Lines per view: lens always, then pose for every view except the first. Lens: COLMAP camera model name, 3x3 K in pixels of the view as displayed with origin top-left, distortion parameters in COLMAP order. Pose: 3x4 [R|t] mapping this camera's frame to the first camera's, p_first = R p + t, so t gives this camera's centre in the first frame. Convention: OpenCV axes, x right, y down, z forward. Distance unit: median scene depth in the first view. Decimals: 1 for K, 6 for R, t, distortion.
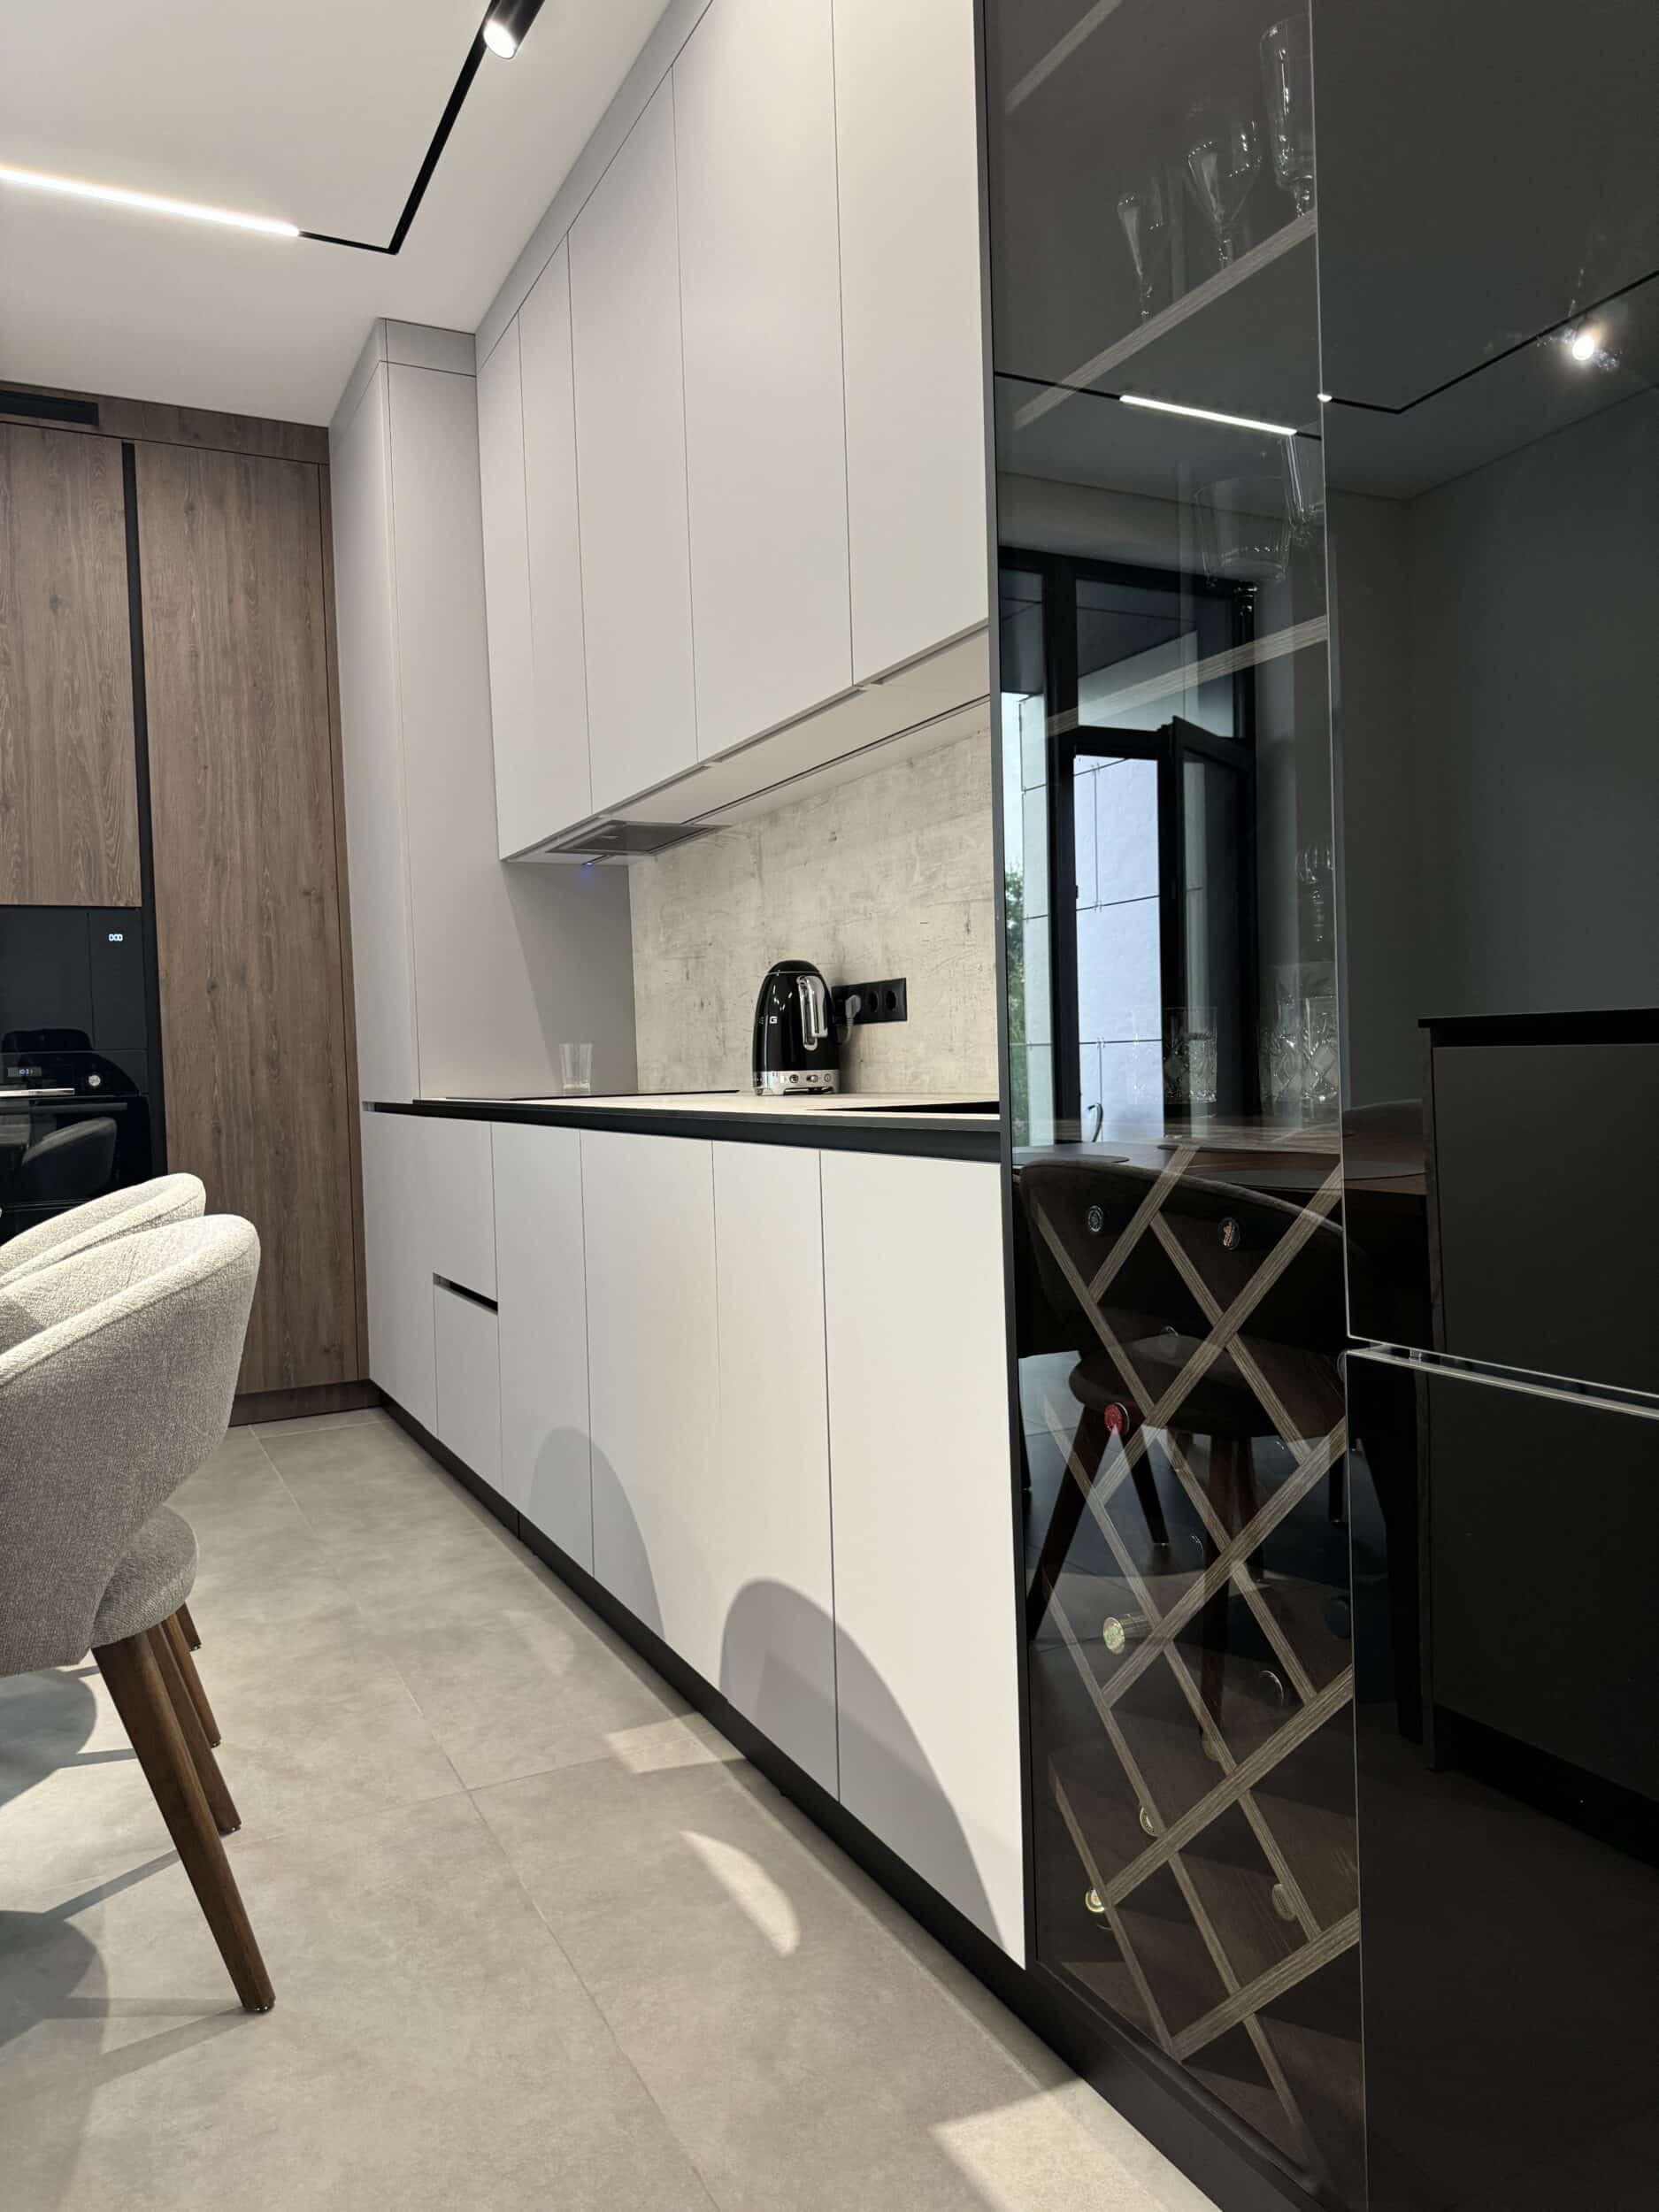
lens RADIAL K [[1564.2, 0, 851.2], [0, 1564.2, 1106.9], [0, 0, 1]] dist [0.040645, -0.052949]
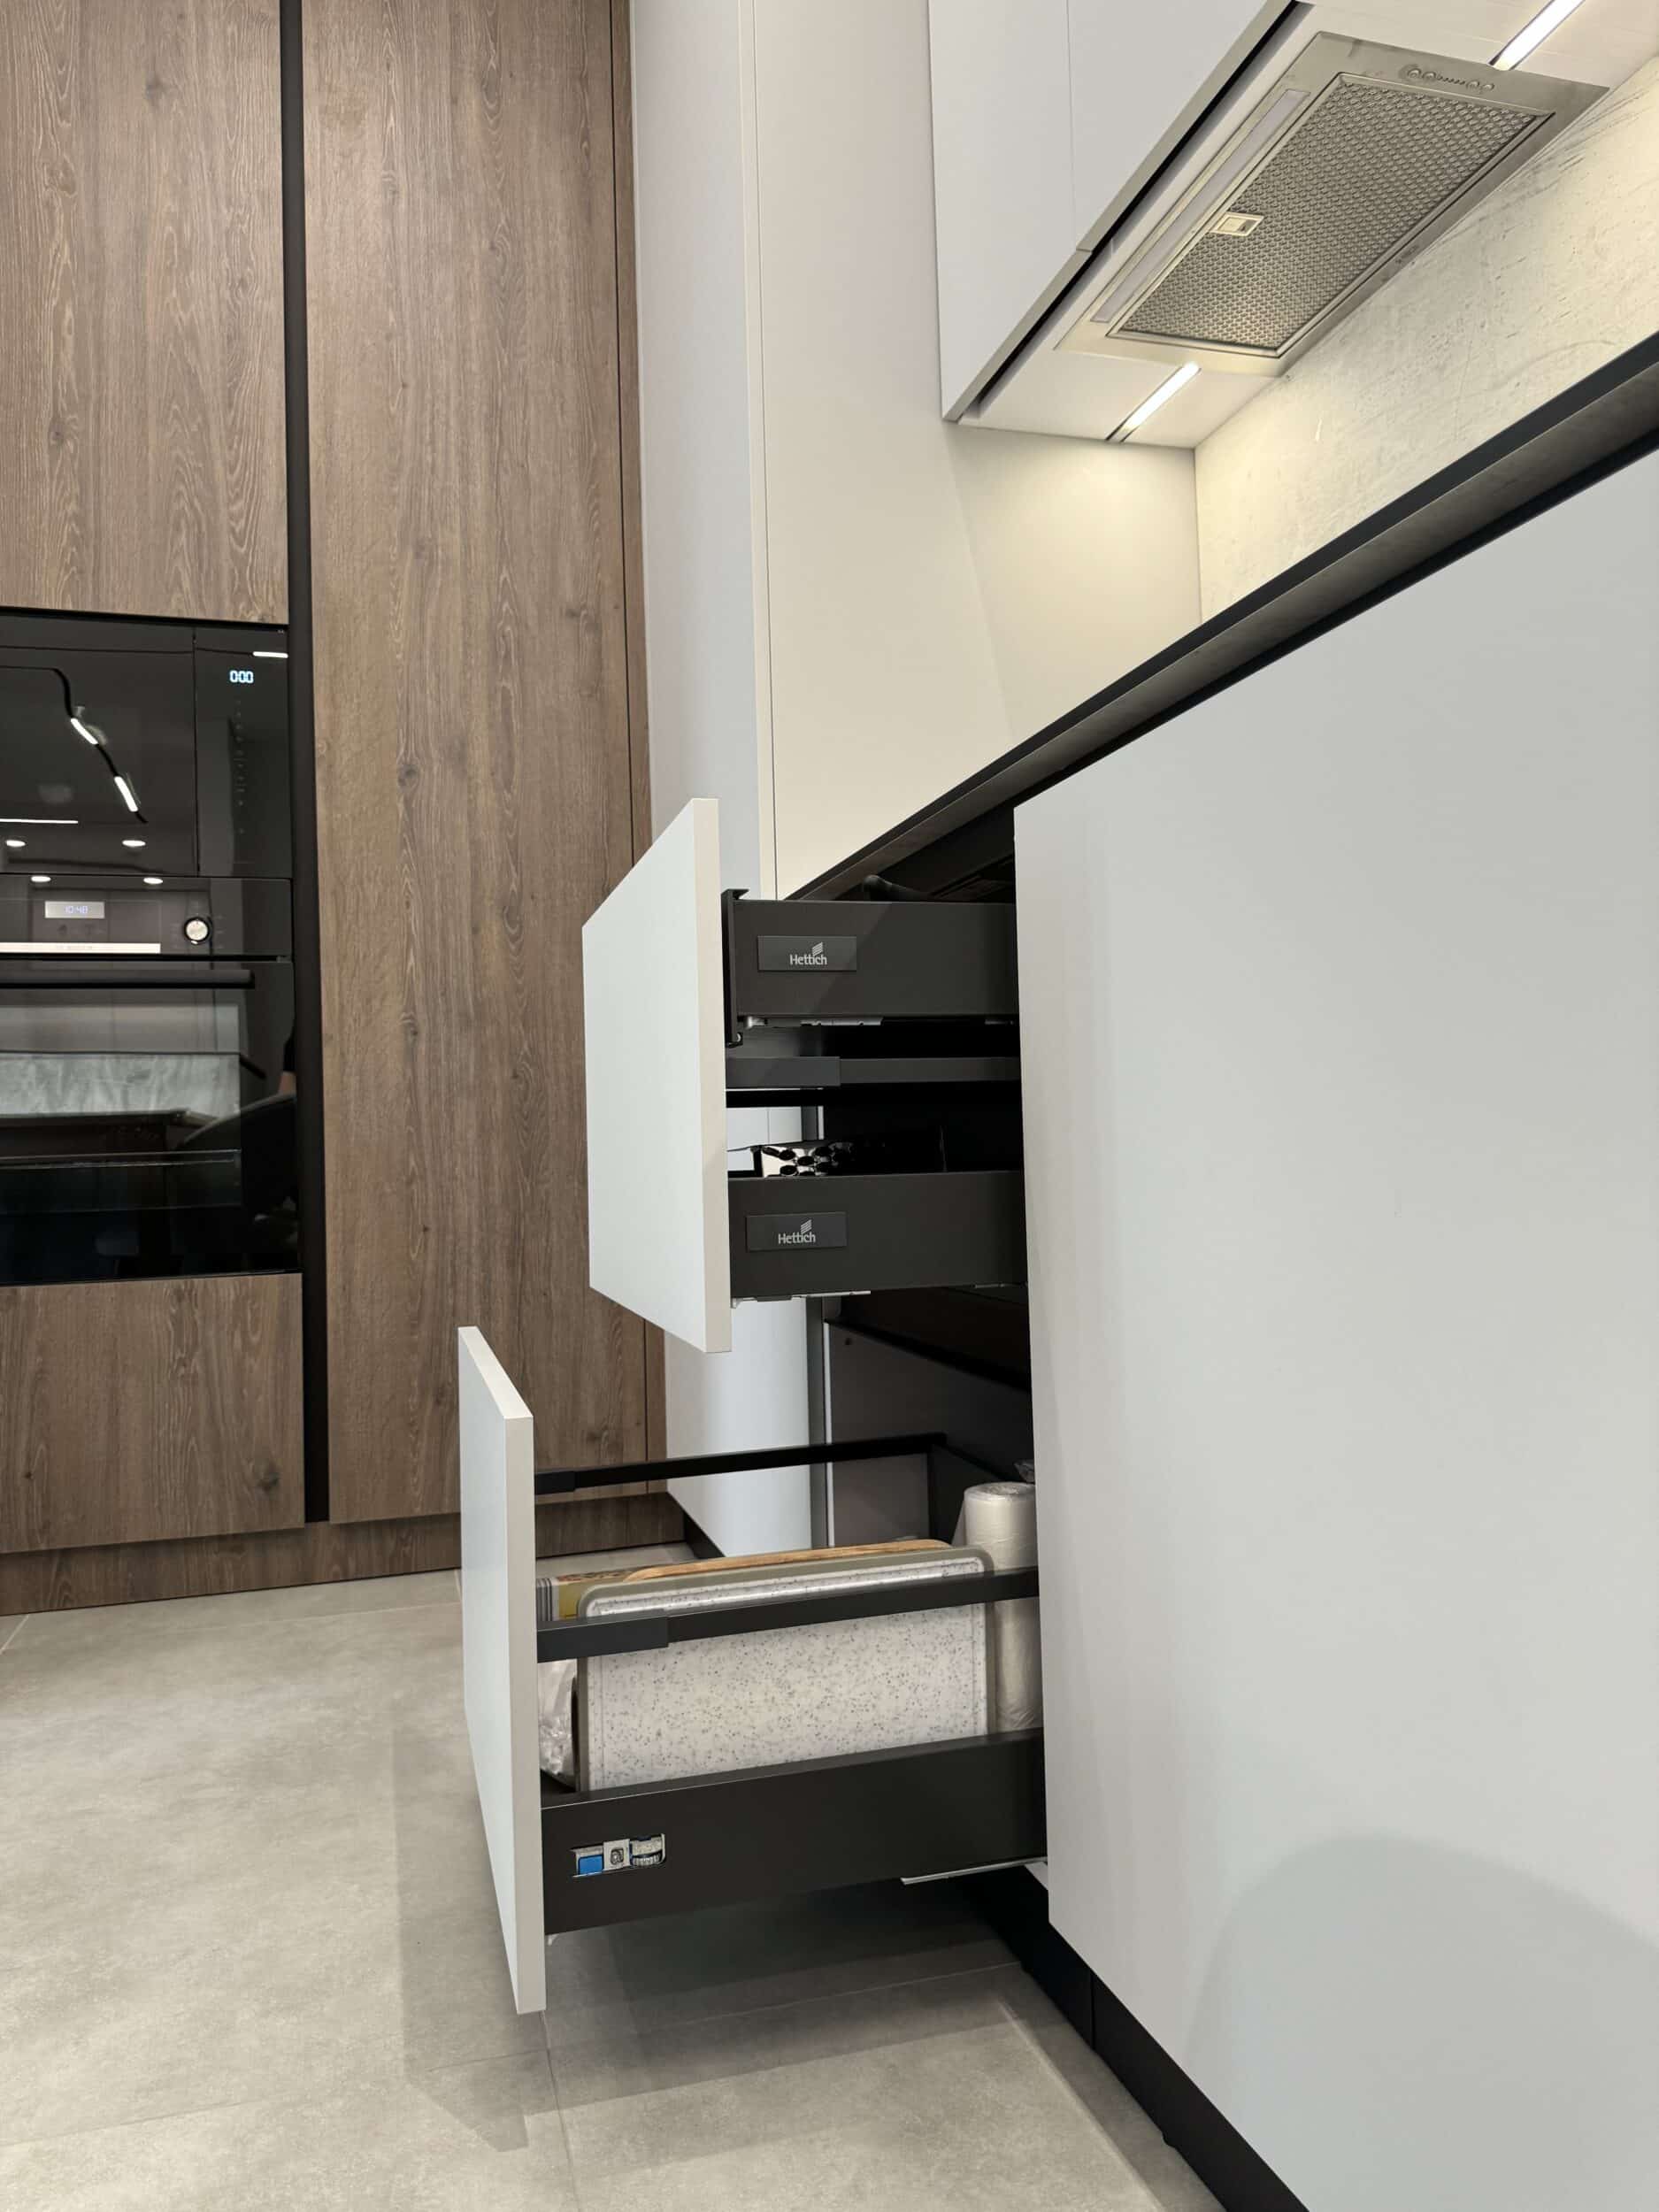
lens RADIAL K [[1564.2, 0, 867.2], [0, 1564.2, 1097.8], [0, 0, 1]] dist [0.040645, -0.052949]
pose [[0.983611, -0.002282, -0.180290, -0.150751], [-0.007624, 0.998499, -0.054229, 0.069214], [0.180143, 0.054715, 0.982117, 0.503950]]
